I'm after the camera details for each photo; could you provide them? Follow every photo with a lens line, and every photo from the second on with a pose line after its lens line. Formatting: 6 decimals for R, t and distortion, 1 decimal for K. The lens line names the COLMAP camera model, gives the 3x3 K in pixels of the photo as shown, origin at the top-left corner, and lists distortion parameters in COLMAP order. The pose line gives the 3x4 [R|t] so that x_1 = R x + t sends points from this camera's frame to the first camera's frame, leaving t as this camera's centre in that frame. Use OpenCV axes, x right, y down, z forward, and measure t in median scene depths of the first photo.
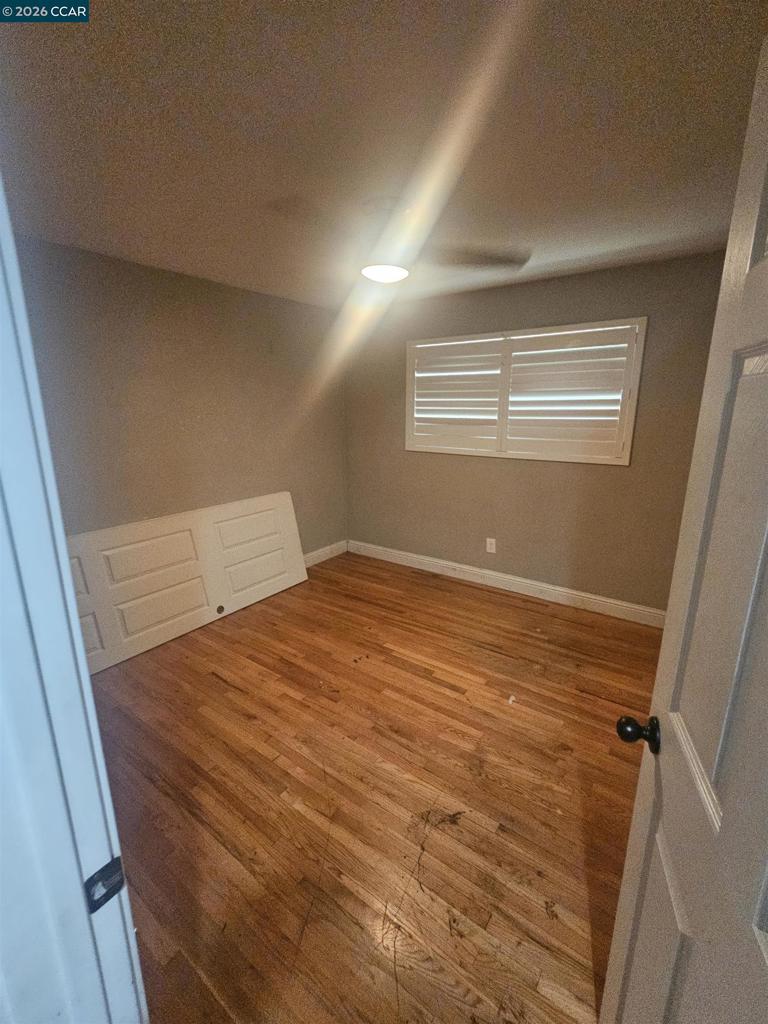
lens RADIAL K [[439.3, 0, 381.8], [0, 439.3, 506.9], [0, 0, 1]] dist [0.000564, 0.000735]
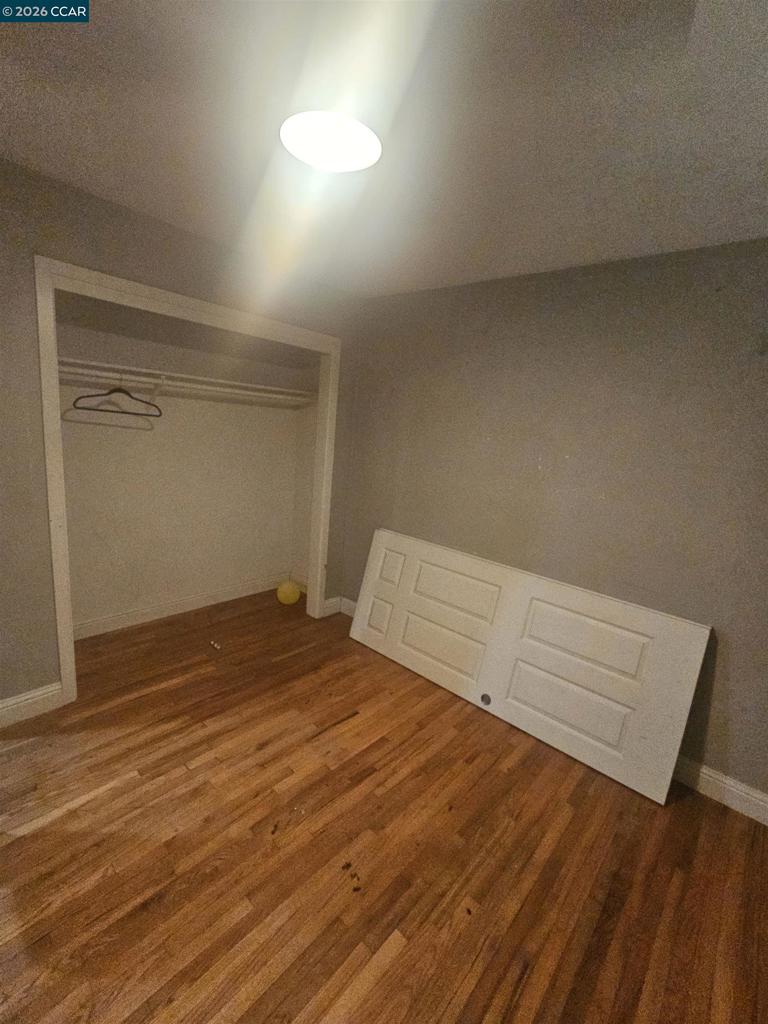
lens RADIAL K [[439.3, 0, 376.5], [0, 439.3, 510.6], [0, 0, 1]] dist [0.000564, 0.000735]
pose [[-0.097795, 0.206930, -0.973456, 0.397697], [-0.306323, 0.924398, 0.227276, -0.223449], [0.946891, 0.320419, -0.027014, 0.888161]]
